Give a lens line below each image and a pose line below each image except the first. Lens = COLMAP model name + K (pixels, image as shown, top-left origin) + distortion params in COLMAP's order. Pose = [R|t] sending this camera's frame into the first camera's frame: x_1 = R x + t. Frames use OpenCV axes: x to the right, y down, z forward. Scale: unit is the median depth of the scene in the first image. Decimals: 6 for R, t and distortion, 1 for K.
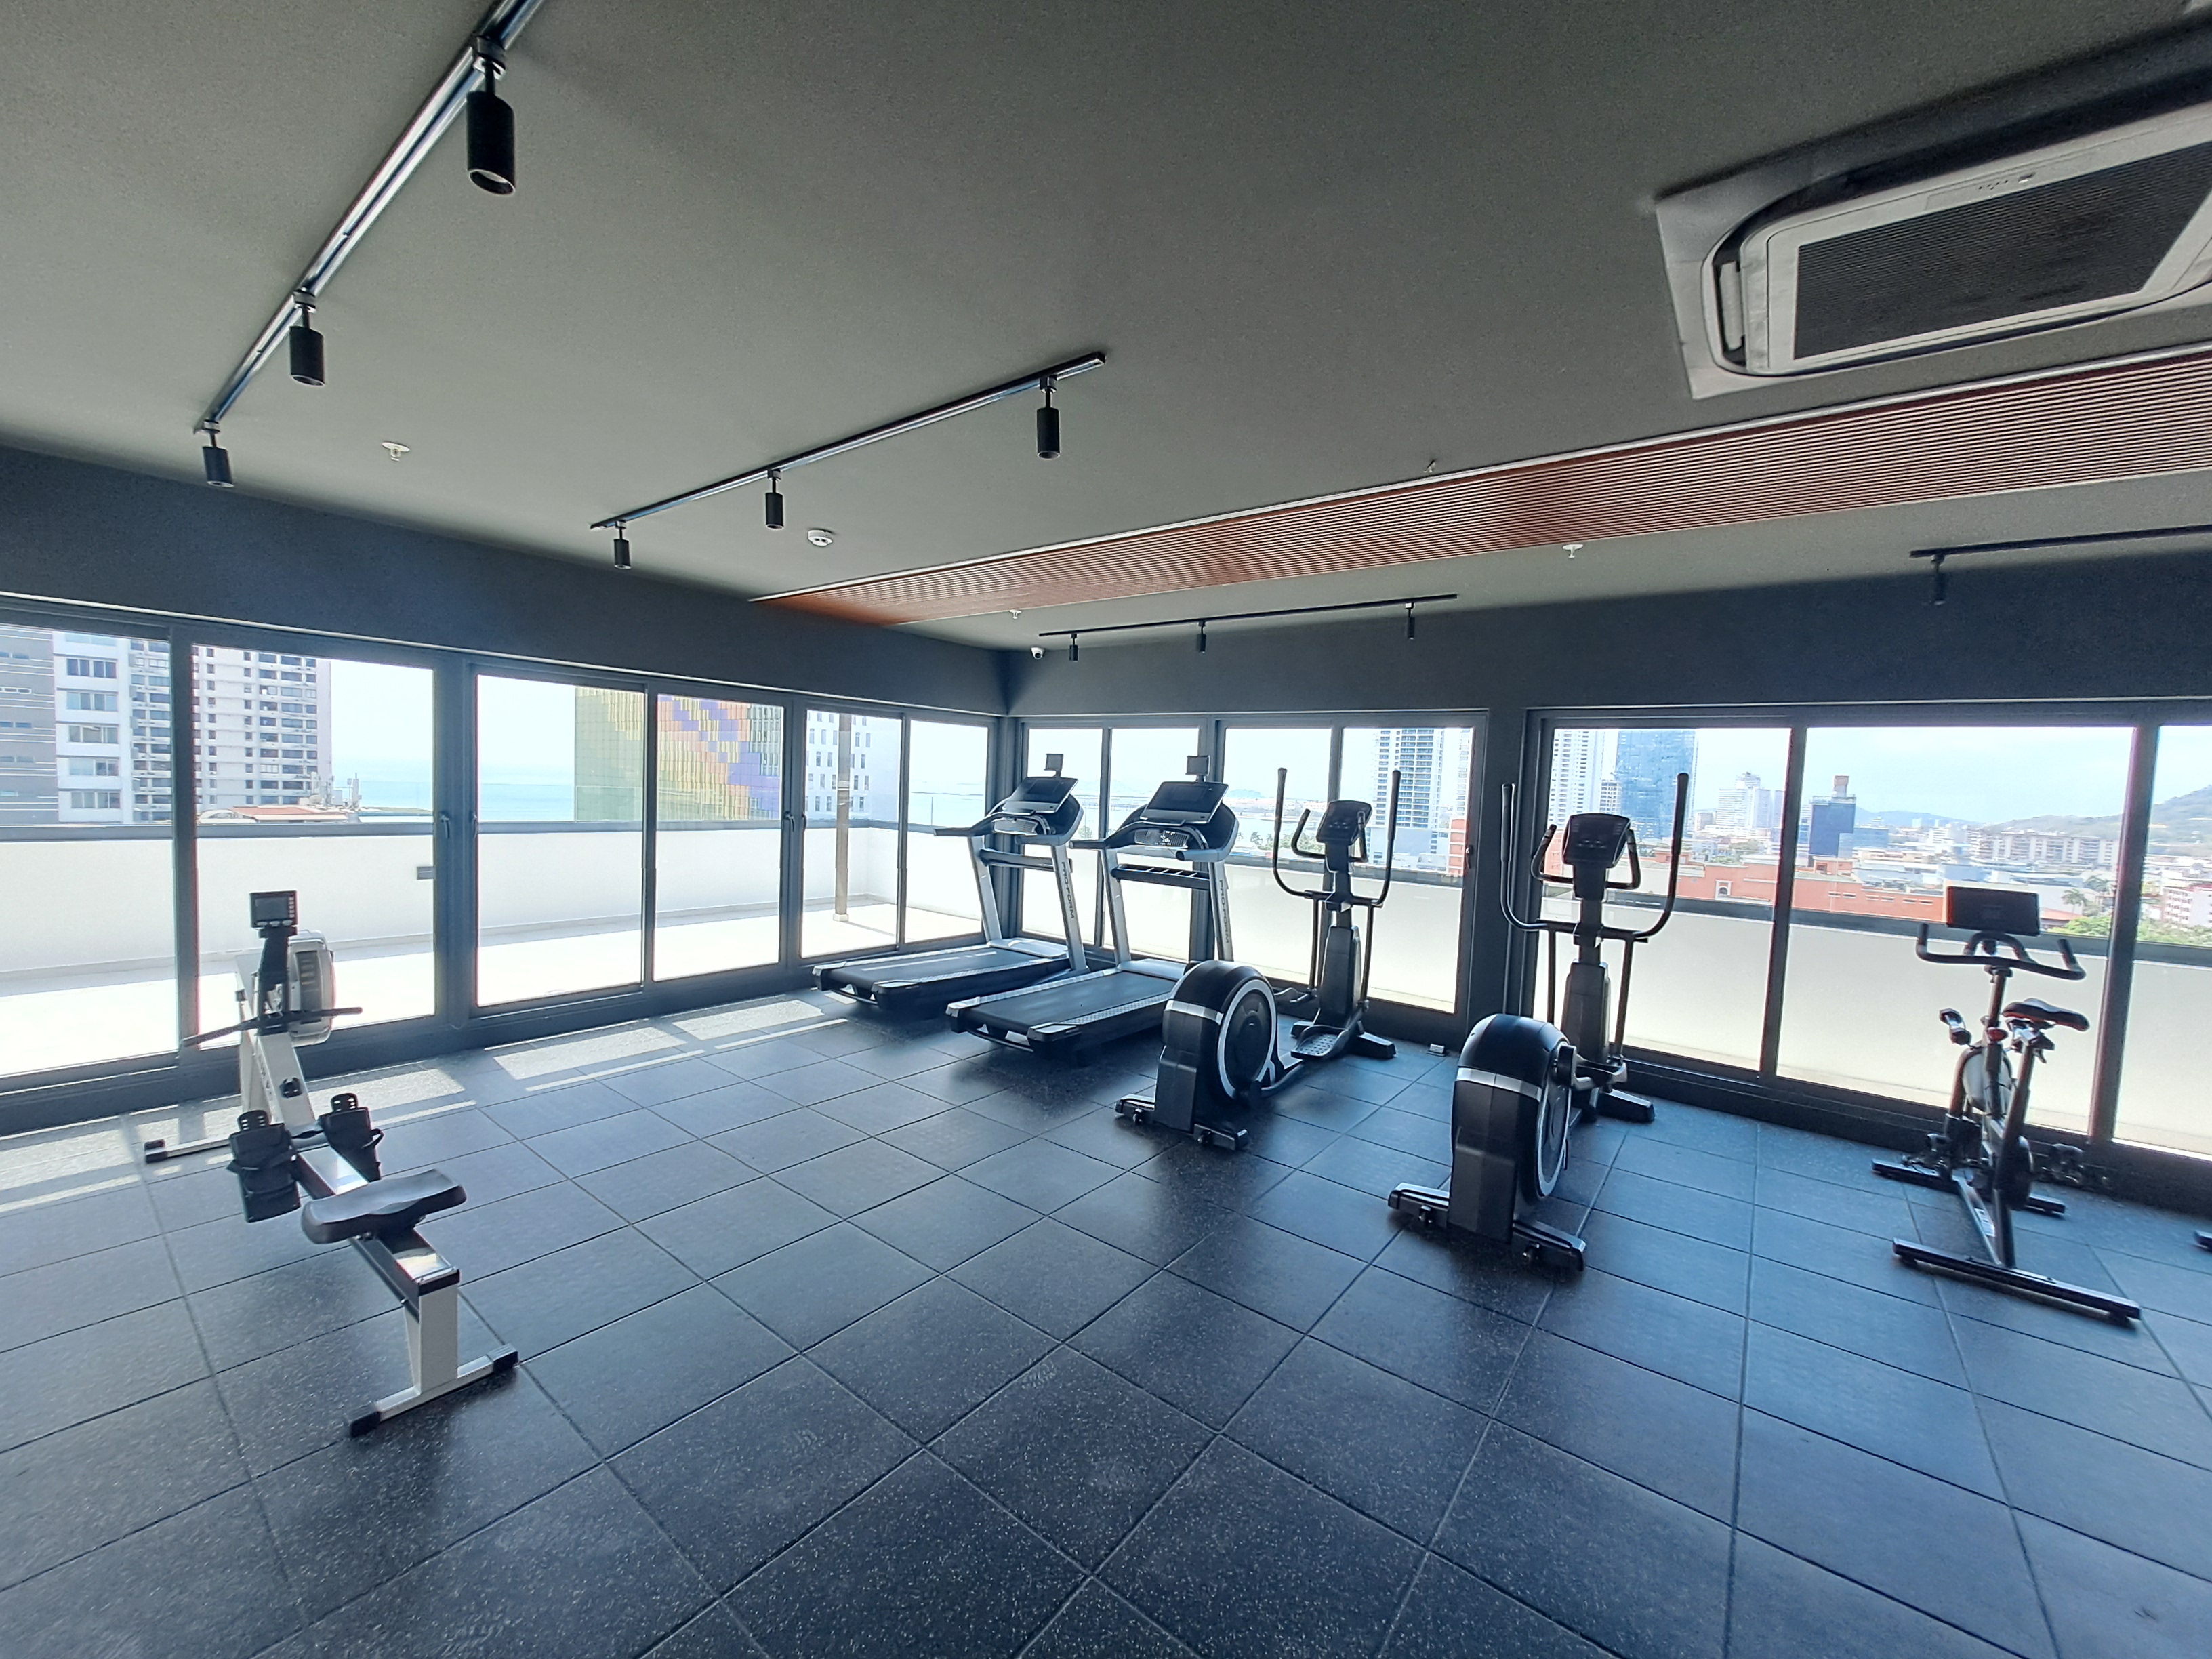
lens RADIAL K [[864.0, 0, 1092.5], [0, 864.0, 835.2], [0, 0, 1]] dist [0.000970, 0.000330]
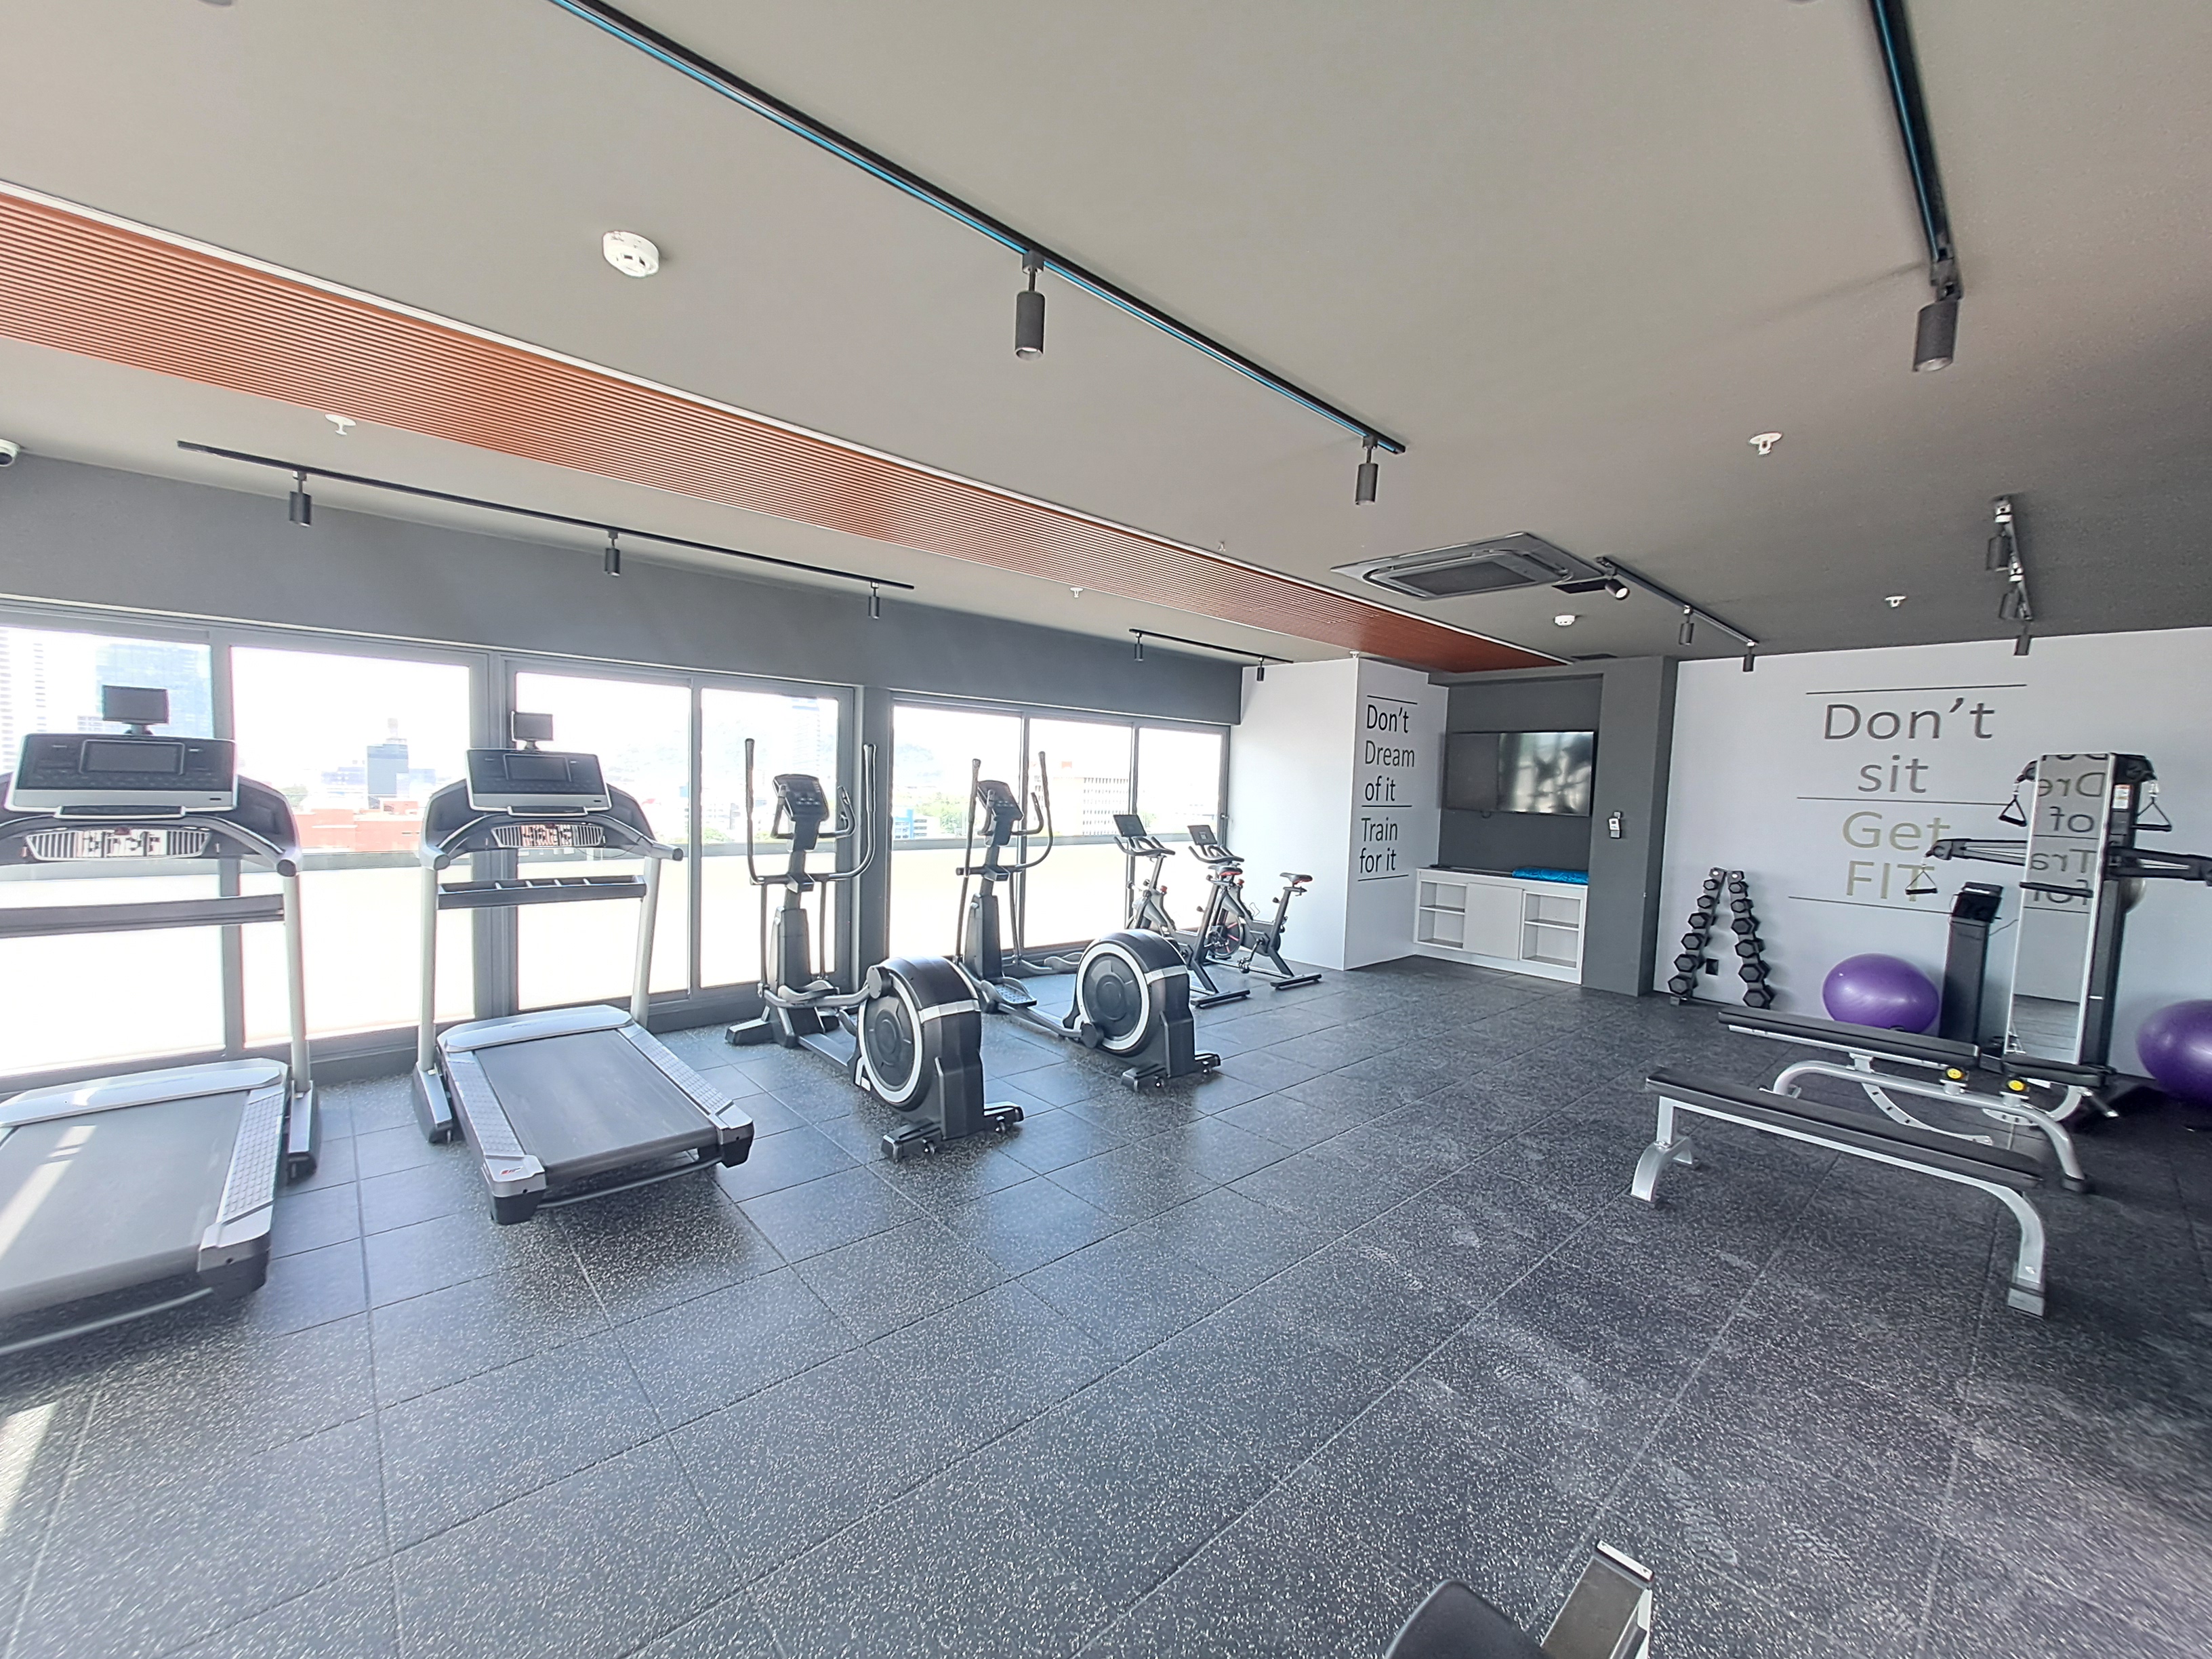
lens RADIAL K [[867.0, 0, 1093.6], [0, 867.0, 827.9], [0, 0, 1]] dist [0.001578, -0.002422]
pose [[0.176371, -0.093152, 0.979906, -0.629726], [0.034453, 0.995486, 0.088432, -0.058572], [-0.983721, 0.018164, 0.178784, 0.559105]]
